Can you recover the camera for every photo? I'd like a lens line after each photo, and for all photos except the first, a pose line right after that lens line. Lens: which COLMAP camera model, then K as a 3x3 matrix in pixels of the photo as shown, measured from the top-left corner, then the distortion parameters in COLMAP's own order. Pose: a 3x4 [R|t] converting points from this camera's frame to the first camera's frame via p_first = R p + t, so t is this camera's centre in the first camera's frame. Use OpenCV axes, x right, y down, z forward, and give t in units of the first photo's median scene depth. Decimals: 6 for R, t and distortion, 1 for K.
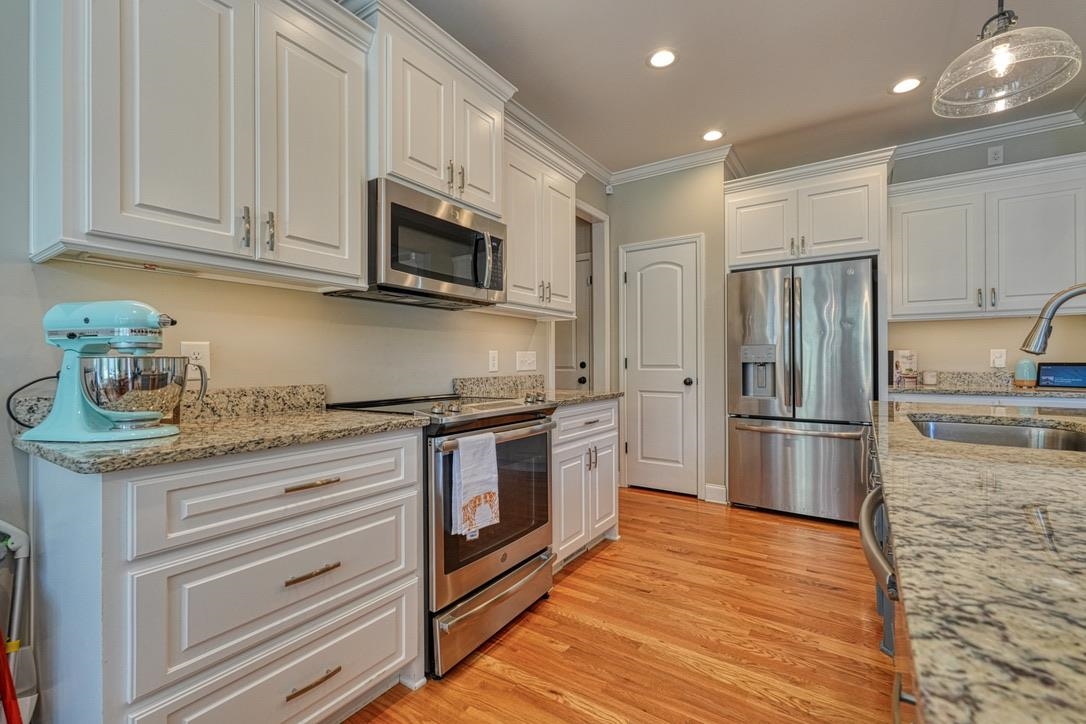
lens RADIAL K [[480.4, 0, 542.0], [0, 480.4, 359.4], [0, 0, 1]] dist [0.007614, -0.000519]
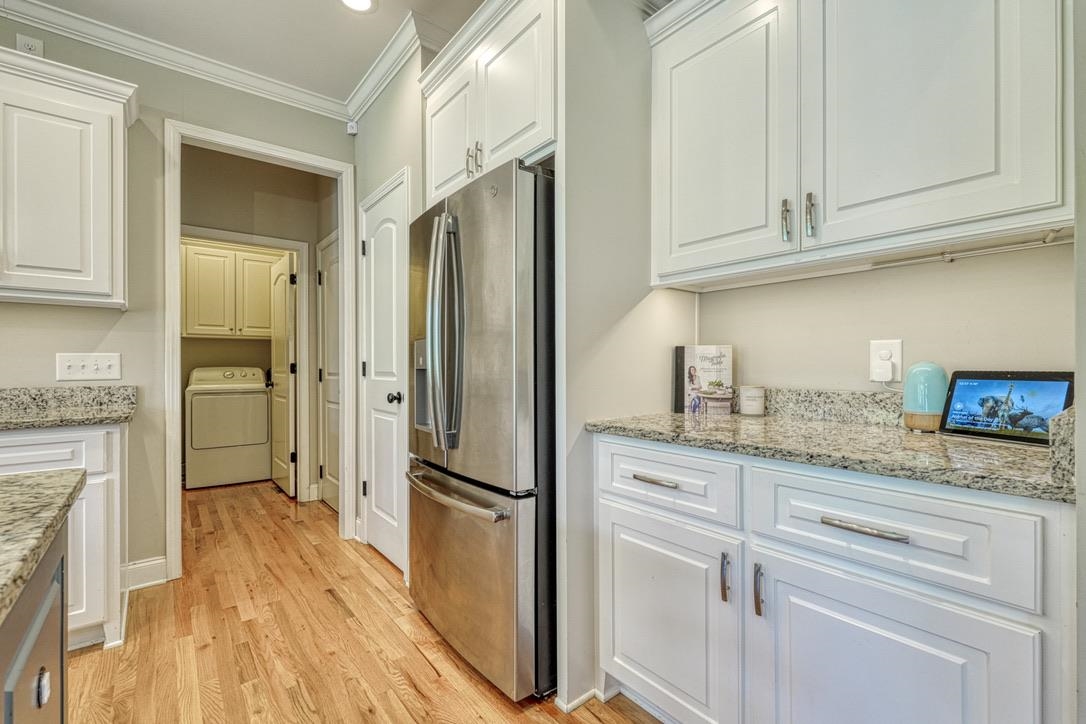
lens RADIAL K [[480.4, 0, 545.5], [0, 480.4, 366.9], [0, 0, 1]] dist [0.007614, -0.000519]
pose [[0.954186, 0.000968, -0.299213, 0.774912], [0.001213, 0.999974, 0.007102, 0.000125], [0.299212, -0.007139, 0.954160, 0.490055]]
